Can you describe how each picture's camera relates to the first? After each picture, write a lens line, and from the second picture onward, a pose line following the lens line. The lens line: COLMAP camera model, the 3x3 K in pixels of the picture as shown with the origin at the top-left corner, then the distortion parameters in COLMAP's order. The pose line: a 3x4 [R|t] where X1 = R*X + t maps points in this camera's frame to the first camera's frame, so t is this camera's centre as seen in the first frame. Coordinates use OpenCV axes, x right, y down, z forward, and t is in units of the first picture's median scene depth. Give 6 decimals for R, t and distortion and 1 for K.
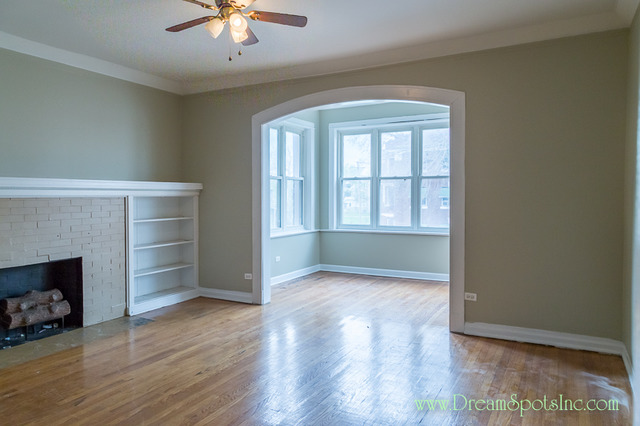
lens RADIAL K [[449.5, 0, 318.4], [0, 449.5, 209.6], [0, 0, 1]] dist [0.033378, -0.004844]
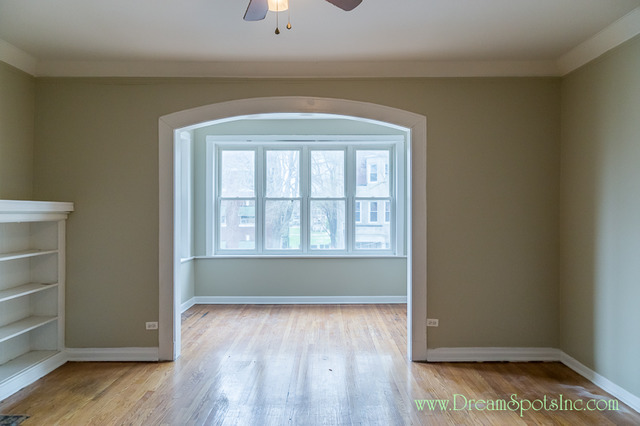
lens RADIAL K [[432.3, 0, 320.0], [0, 432.3, 213.0], [0, 0, 1]] dist [0.026653, -0.000419]
pose [[0.880256, 0.002008, 0.474494, -0.288994], [0.013057, 0.999510, -0.028454, -0.019997], [-0.474319, 0.031242, 0.879799, 0.239377]]
